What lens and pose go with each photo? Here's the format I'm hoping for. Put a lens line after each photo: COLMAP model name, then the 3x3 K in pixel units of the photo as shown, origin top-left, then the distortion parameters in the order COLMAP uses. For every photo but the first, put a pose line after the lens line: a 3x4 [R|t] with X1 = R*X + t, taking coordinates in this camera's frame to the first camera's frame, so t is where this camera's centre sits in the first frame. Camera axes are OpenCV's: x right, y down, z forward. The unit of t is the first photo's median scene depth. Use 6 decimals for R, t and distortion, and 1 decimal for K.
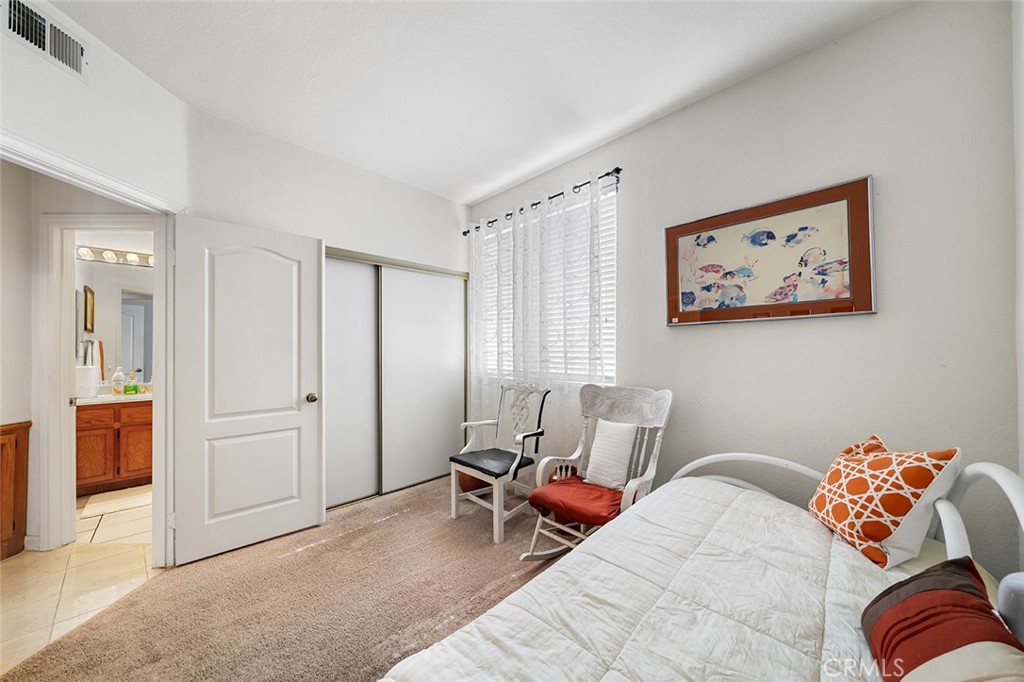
lens RADIAL K [[351.9, 0, 506.9], [0, 351.9, 345.3], [0, 0, 1]] dist [0.000614, -0.000224]
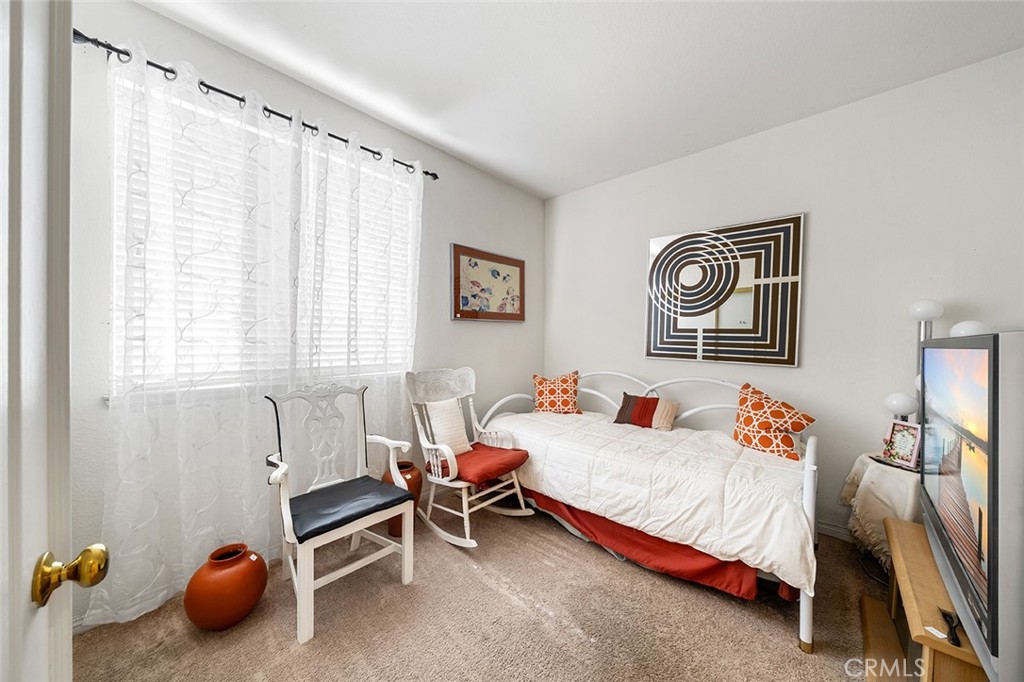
lens RADIAL K [[351.9, 0, 506.6], [0, 351.9, 342.1], [0, 0, 1]] dist [0.000614, -0.000224]
pose [[-0.047090, -0.003297, 0.998885, -0.925128], [-0.014204, 0.999896, 0.002631, 0.024843], [-0.998790, -0.014064, -0.047132, 0.935878]]
